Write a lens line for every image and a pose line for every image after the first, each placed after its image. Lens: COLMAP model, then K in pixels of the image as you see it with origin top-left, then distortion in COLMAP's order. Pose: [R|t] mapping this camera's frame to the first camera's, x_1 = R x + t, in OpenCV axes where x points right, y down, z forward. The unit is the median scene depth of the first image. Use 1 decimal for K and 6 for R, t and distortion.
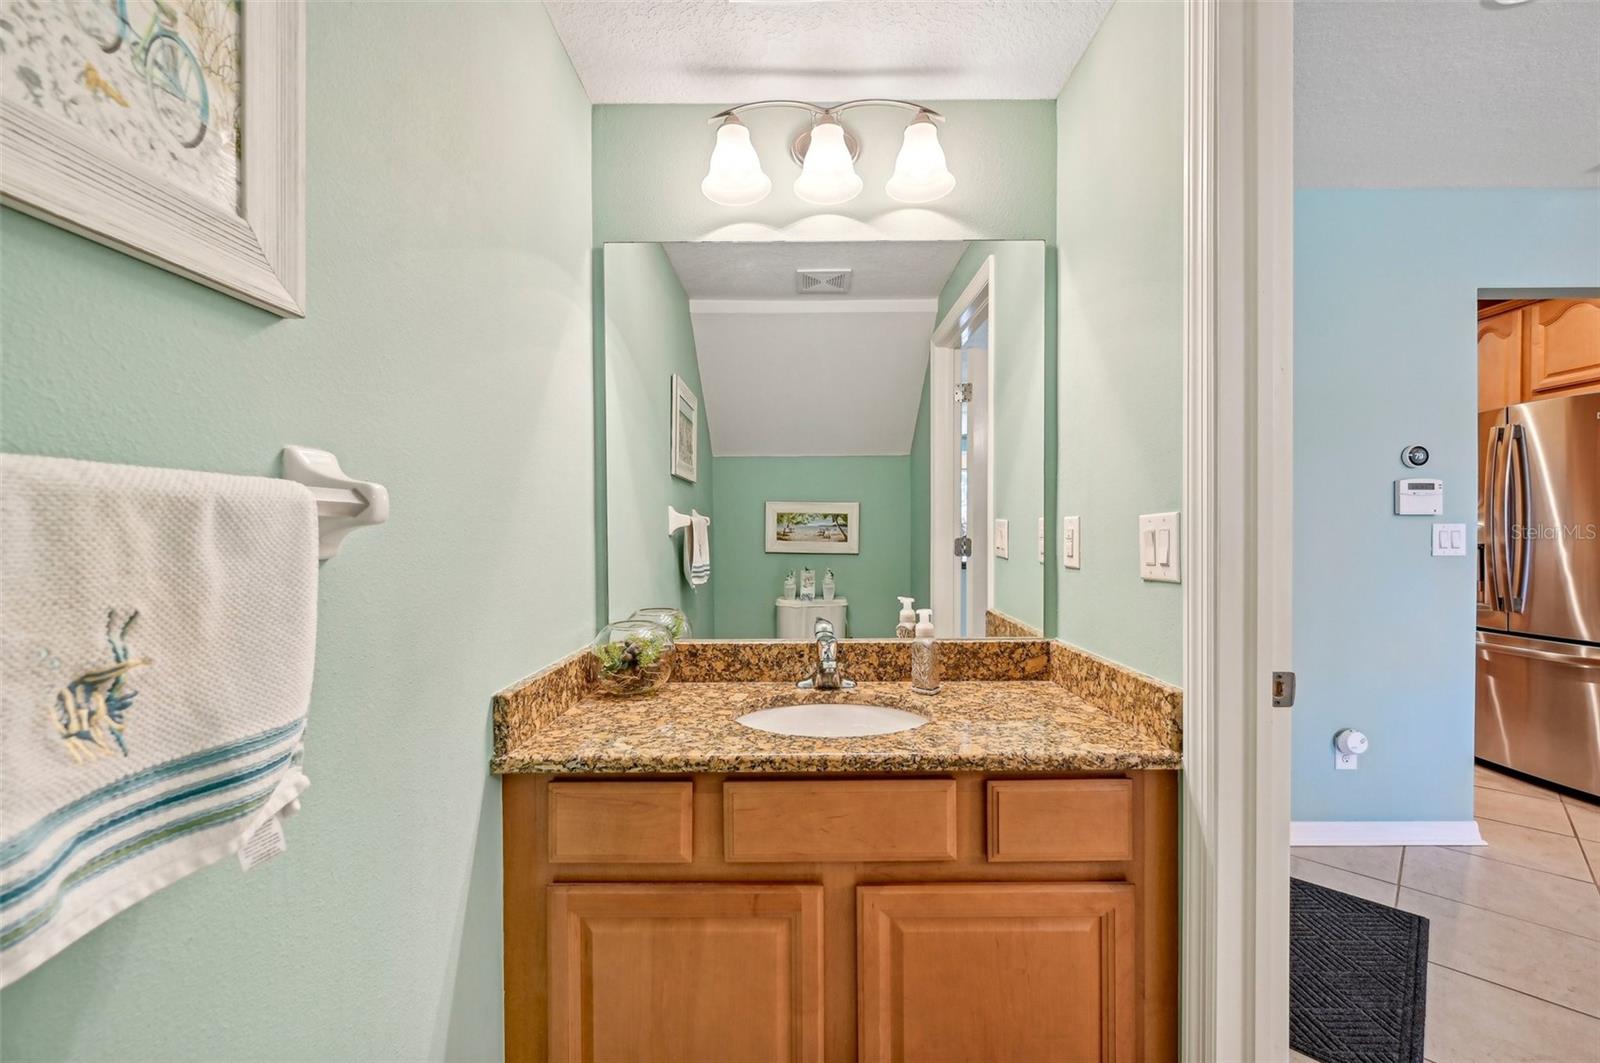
lens RADIAL K [[648.2, 0, 800.3], [0, 648.2, 535.8], [0, 0, 1]] dist [-0.000523, 0.000059]
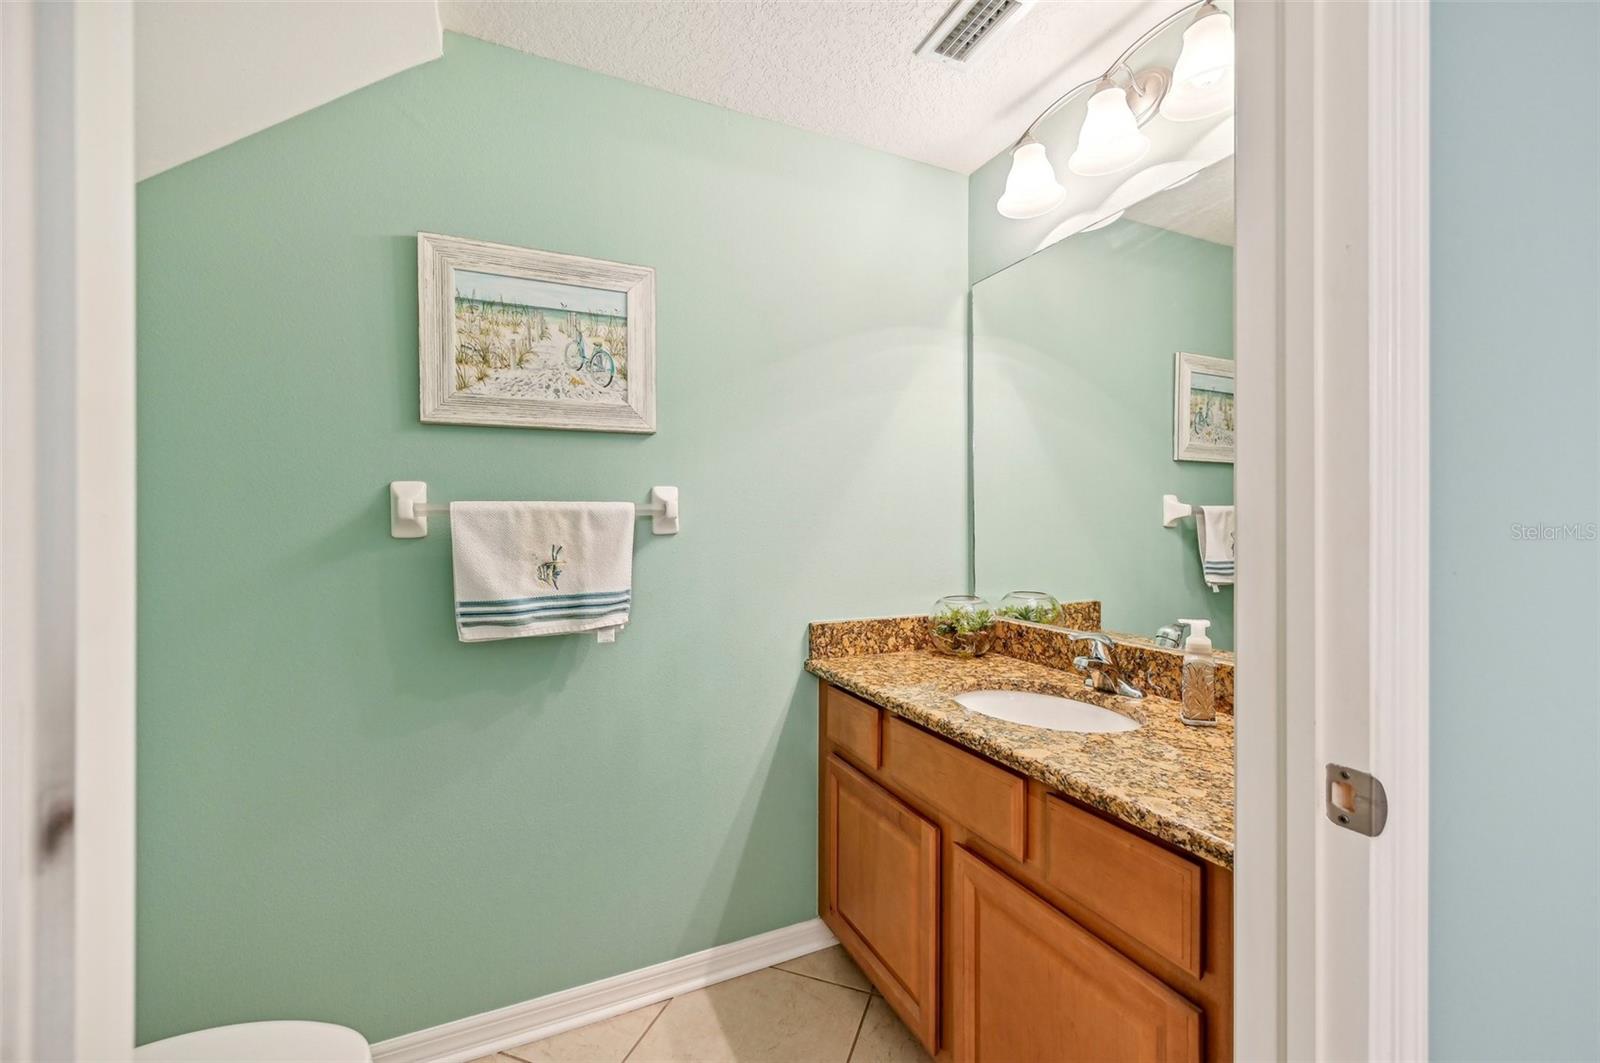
lens RADIAL K [[648.2, 0, 797.5], [0, 648.2, 519.2], [0, 0, 1]] dist [-0.000523, 0.000059]
pose [[0.417968, -0.000877, -0.908461, 1.003064], [-0.007608, 0.999961, -0.004466, -0.006093], [0.908430, 0.008779, 0.417945, 0.291801]]
